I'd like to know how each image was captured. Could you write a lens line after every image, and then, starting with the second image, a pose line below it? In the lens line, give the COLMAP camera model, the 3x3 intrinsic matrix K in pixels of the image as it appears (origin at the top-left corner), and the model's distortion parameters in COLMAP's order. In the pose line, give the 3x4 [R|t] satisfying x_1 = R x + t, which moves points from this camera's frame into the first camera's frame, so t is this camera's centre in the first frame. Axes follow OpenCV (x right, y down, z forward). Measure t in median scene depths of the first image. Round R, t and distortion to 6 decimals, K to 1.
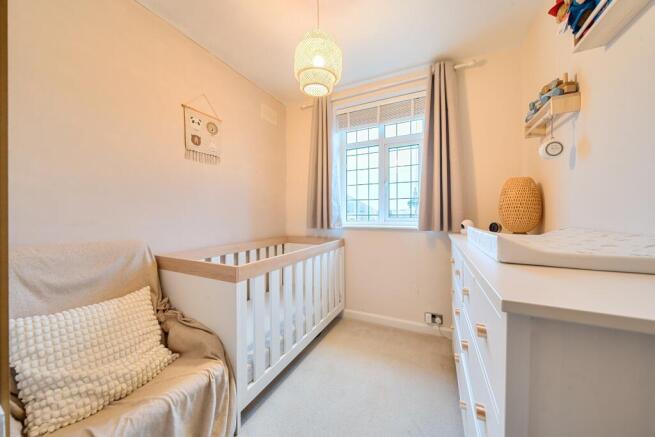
lens RADIAL K [[225.9, 0, 326.8], [0, 225.9, 216.8], [0, 0, 1]] dist [-0.007699, 0.000114]
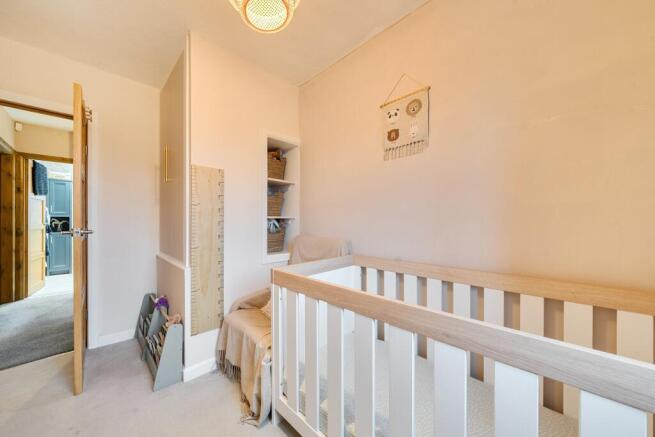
lens RADIAL K [[225.9, 0, 327.9], [0, 225.9, 216.4], [0, 0, 1]] dist [-0.007699, 0.000114]
pose [[-0.320679, -0.017281, -0.947030, 0.303638], [-0.016315, 0.999786, -0.012719, -0.014466], [0.947047, 0.011372, -0.320893, 1.016991]]
